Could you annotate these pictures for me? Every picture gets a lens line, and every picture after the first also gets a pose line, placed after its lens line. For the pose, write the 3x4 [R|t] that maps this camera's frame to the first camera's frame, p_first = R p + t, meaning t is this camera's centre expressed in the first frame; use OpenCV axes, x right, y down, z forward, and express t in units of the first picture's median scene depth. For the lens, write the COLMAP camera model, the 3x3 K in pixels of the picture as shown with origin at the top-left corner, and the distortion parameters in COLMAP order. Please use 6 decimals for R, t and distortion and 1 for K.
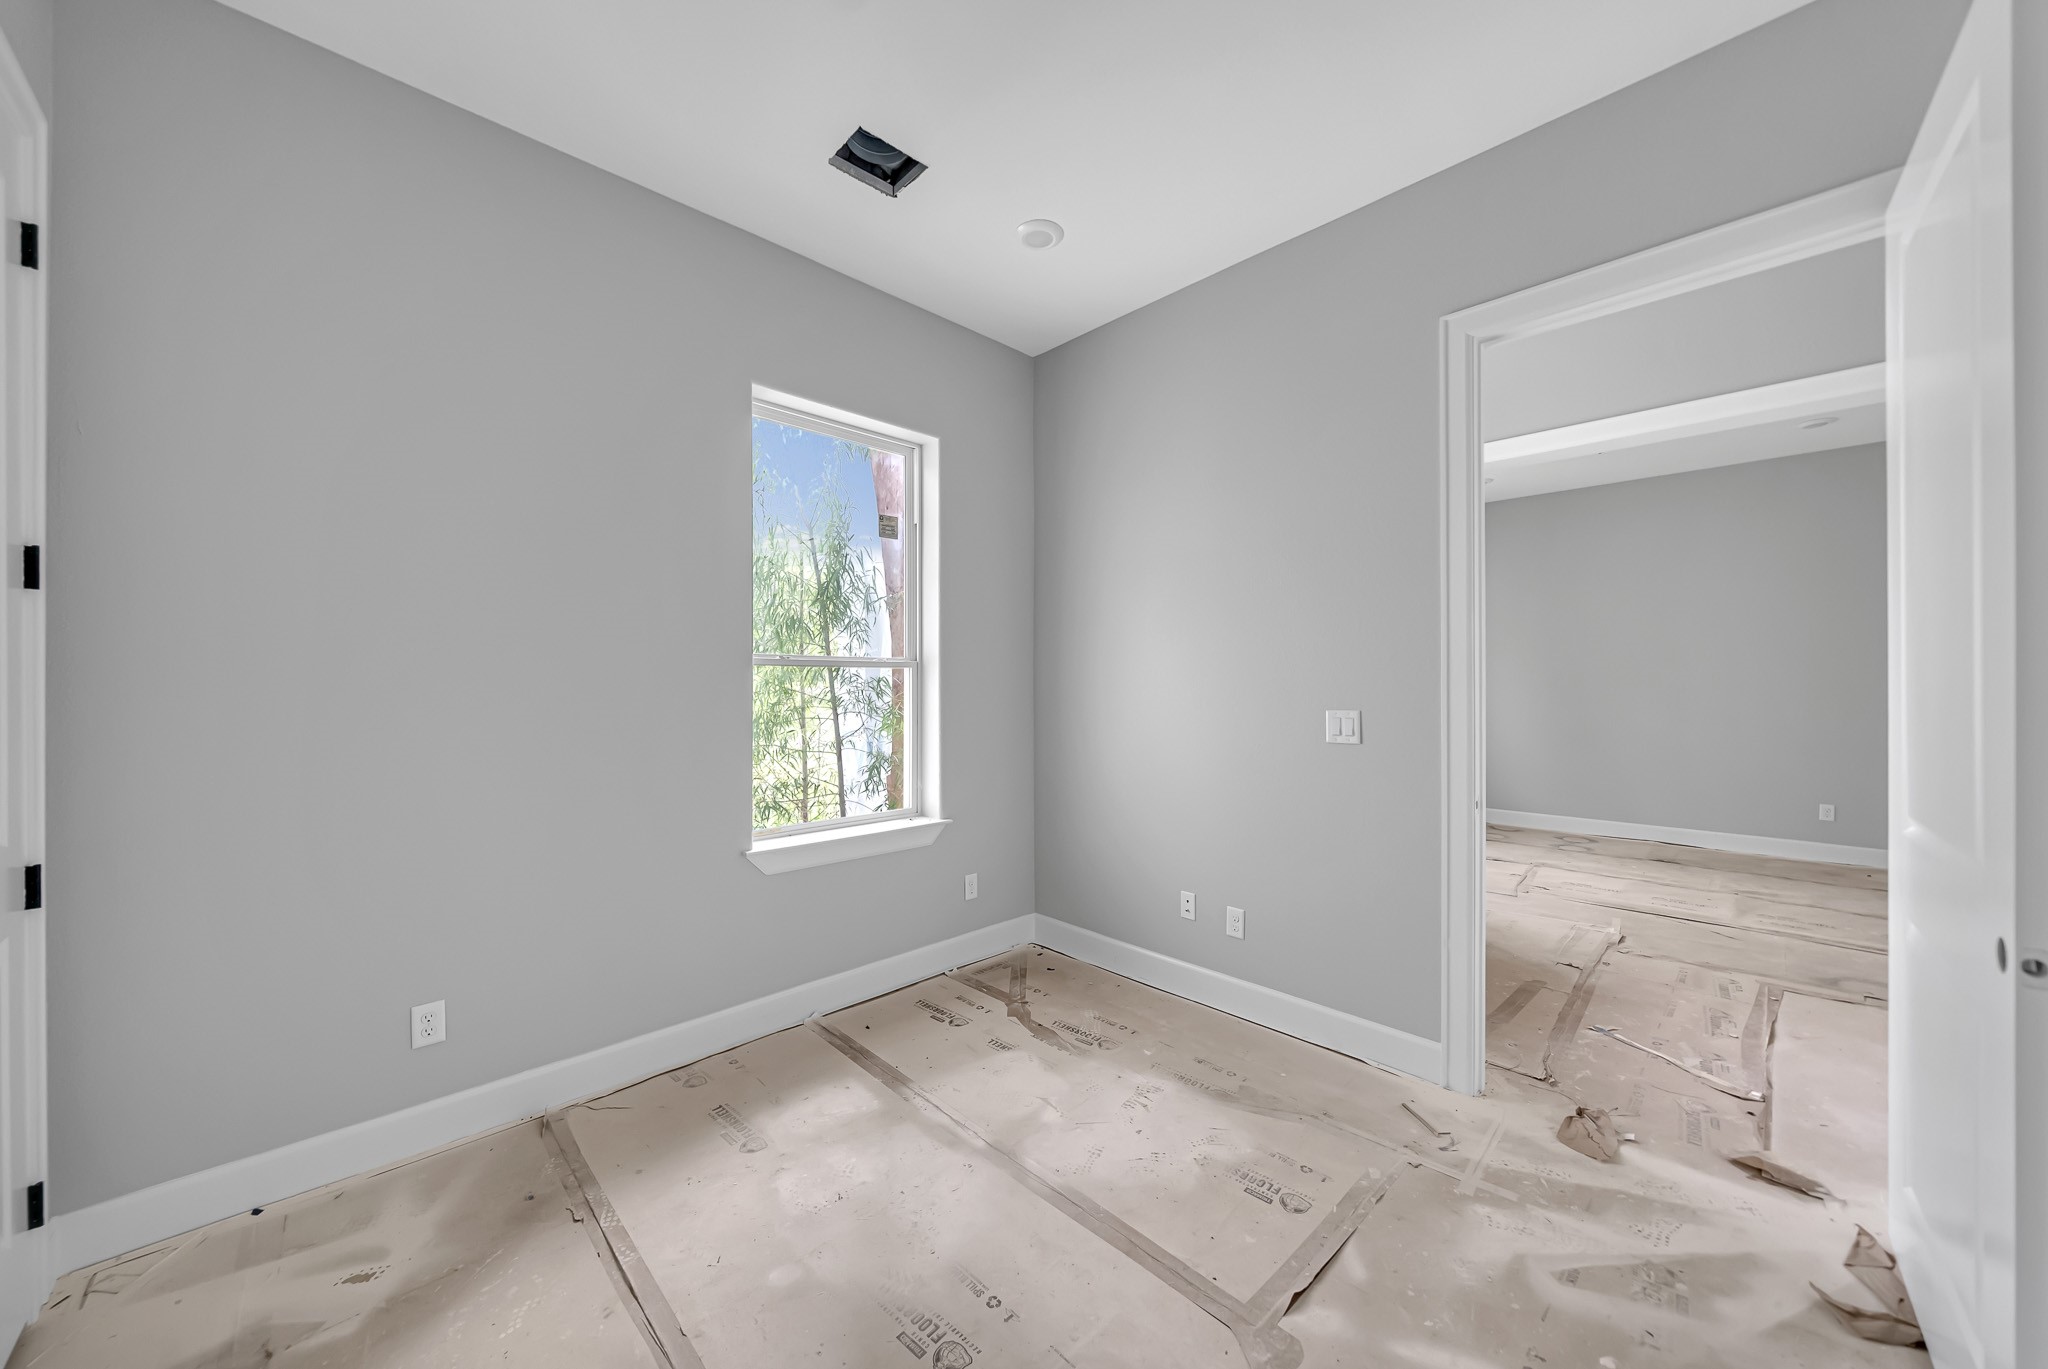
lens RADIAL K [[710.1, 0, 1039.4], [0, 710.1, 665.8], [0, 0, 1]] dist [-0.007405, 0.000471]
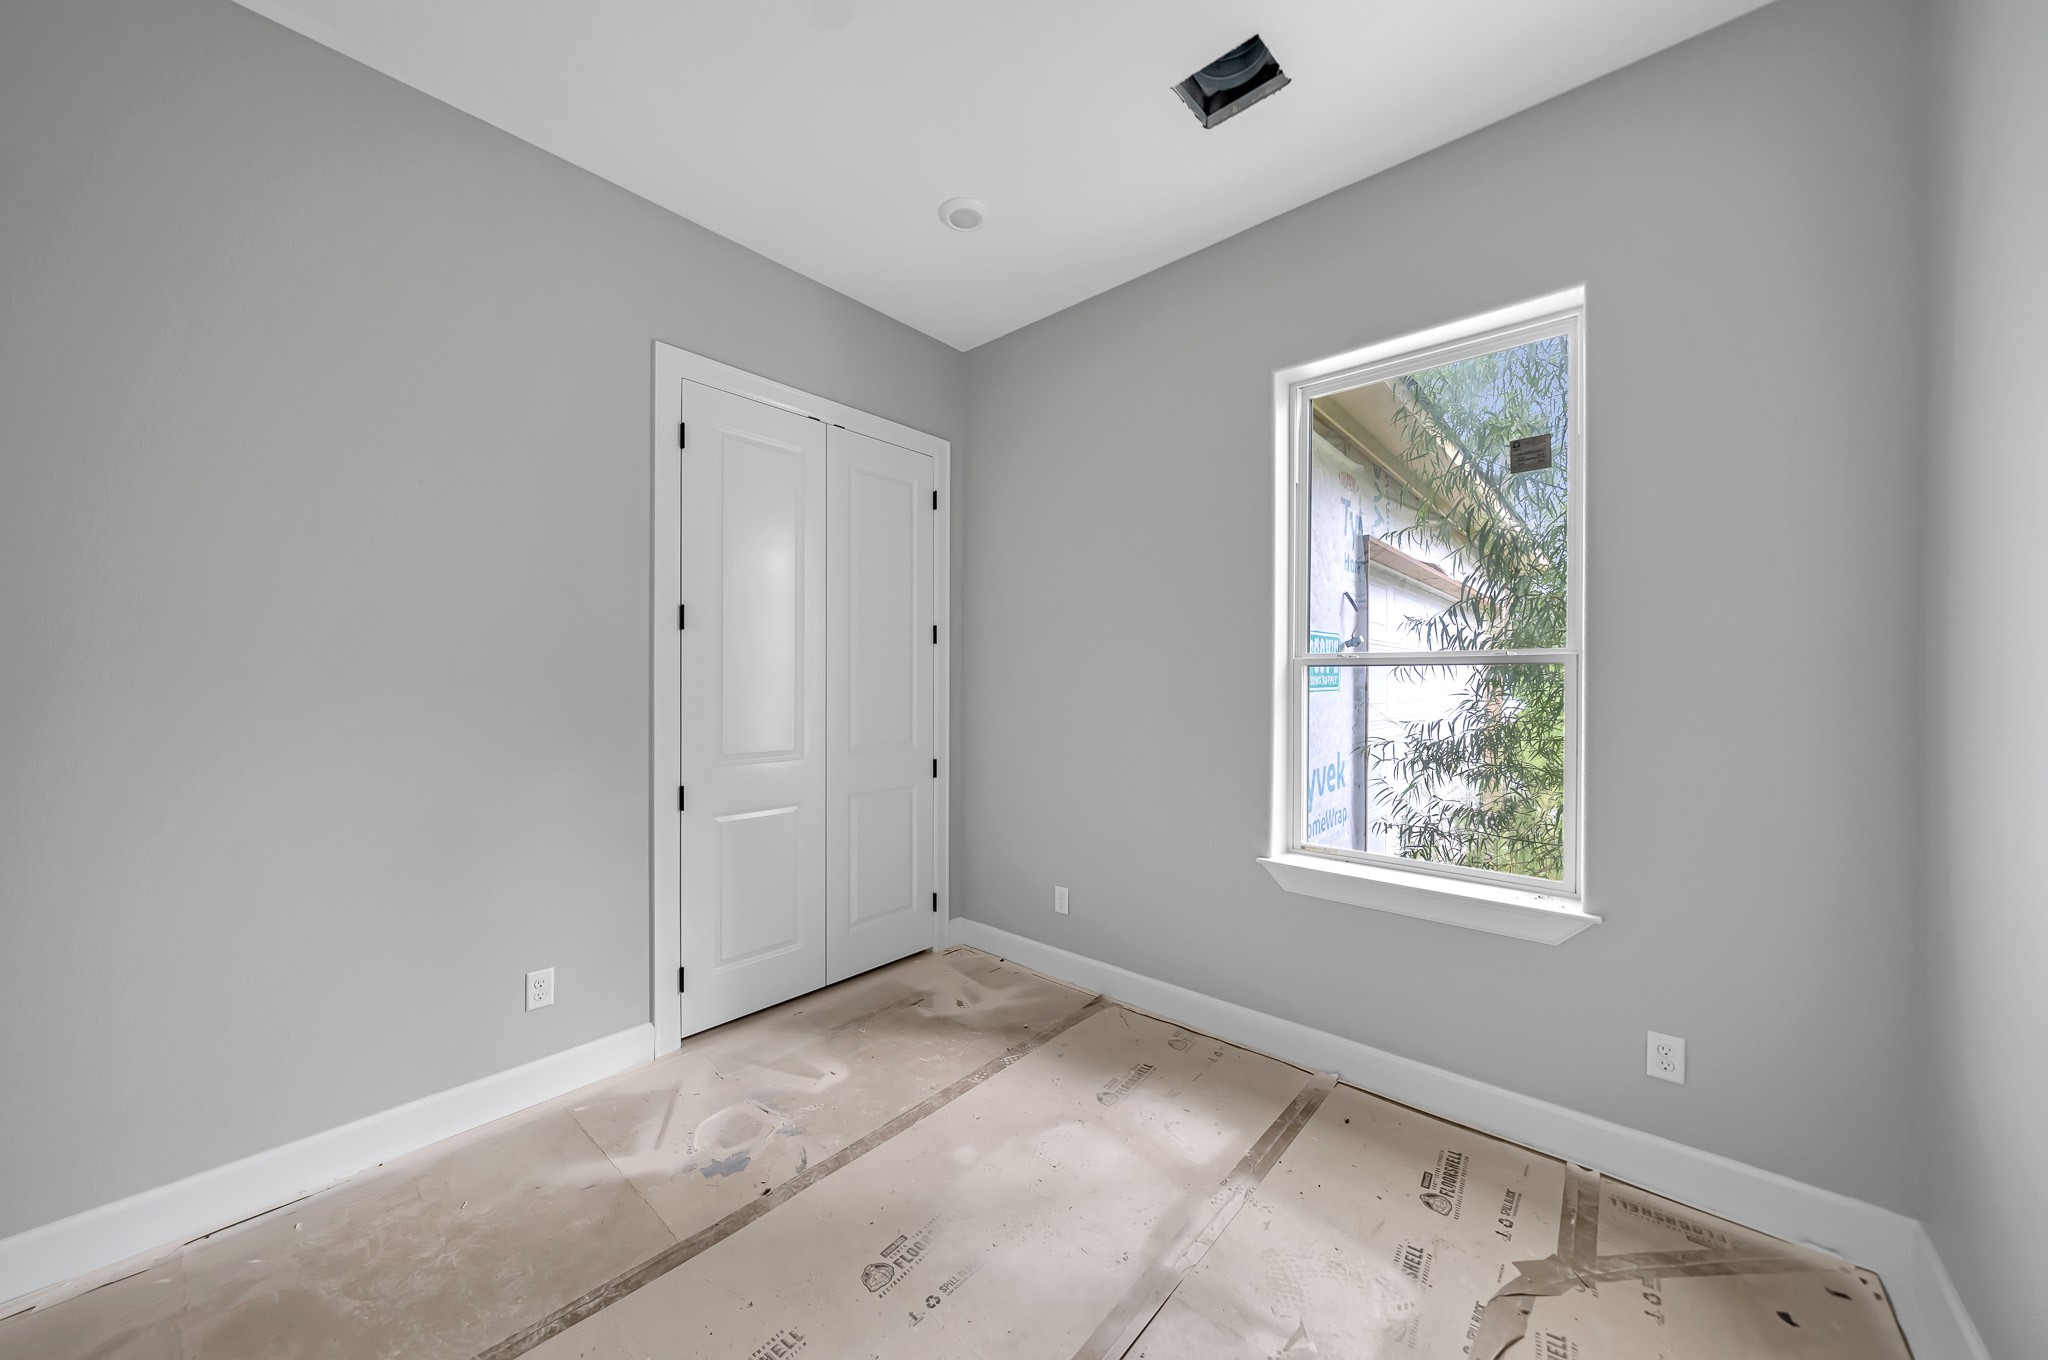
lens RADIAL K [[710.1, 0, 1004.6], [0, 710.1, 662.2], [0, 0, 1]] dist [-0.007405, 0.000471]
pose [[0.088860, -0.023131, -0.995775, 0.619721], [0.002503, 0.999732, -0.023000, 0.025366], [0.996041, -0.000449, 0.088894, 0.671039]]
